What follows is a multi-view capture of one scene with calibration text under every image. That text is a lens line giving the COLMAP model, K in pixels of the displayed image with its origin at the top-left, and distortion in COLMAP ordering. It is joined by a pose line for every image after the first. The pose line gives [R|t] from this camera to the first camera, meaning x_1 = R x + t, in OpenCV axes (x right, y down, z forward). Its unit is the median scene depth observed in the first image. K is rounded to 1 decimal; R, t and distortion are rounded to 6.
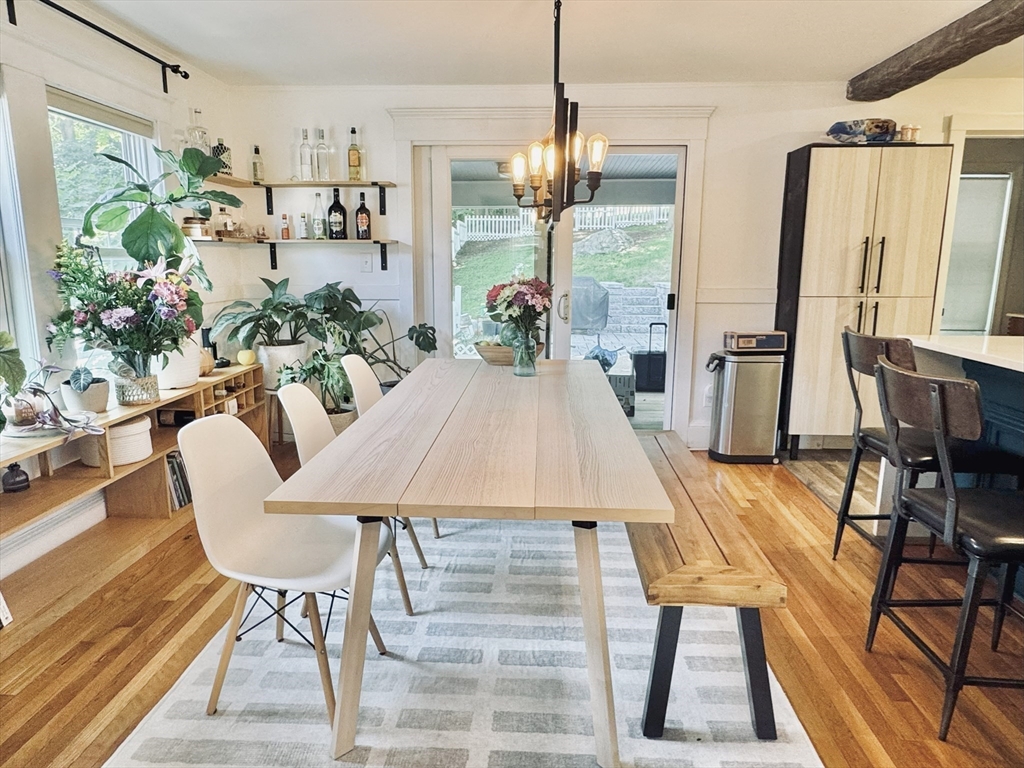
lens RADIAL K [[641.3, 0, 510.2], [0, 641.3, 380.3], [0, 0, 1]] dist [0.002053, 0.000192]
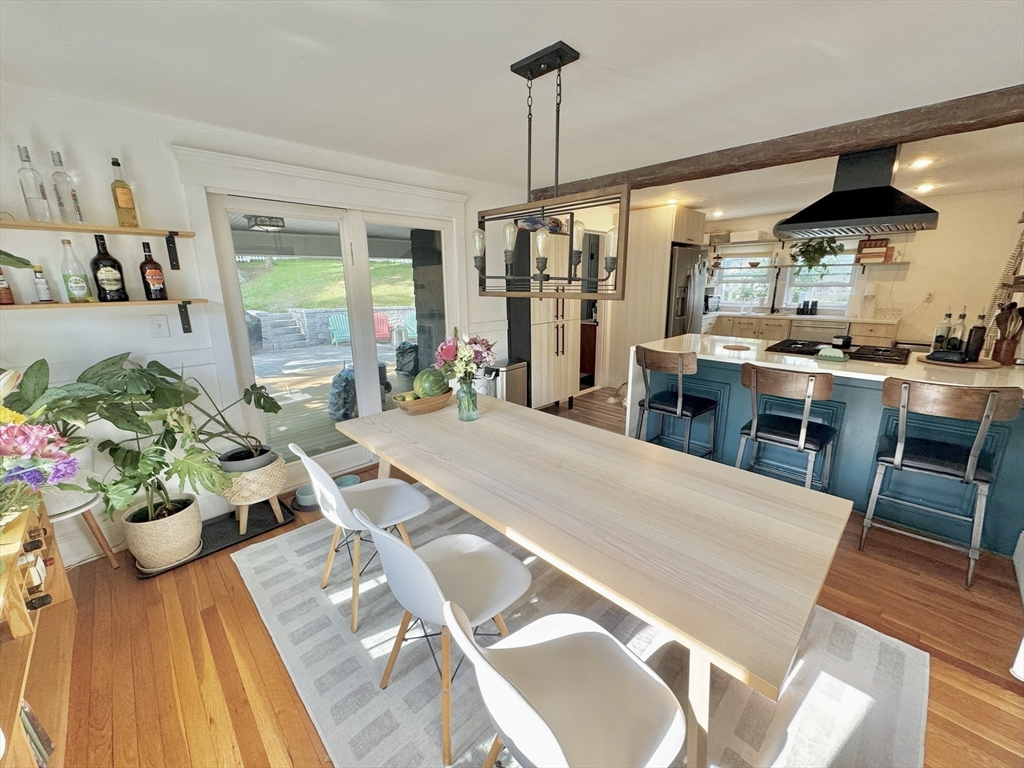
lens RADIAL K [[407.3, 0, 514.3], [0, 407.3, 383.8], [0, 0, 1]] dist [0.000775, 0.000033]
pose [[0.669075, -0.193233, 0.717635, -0.320944], [0.151585, 0.980791, 0.122764, -0.108003], [-0.727572, 0.026644, 0.685513, 0.306379]]
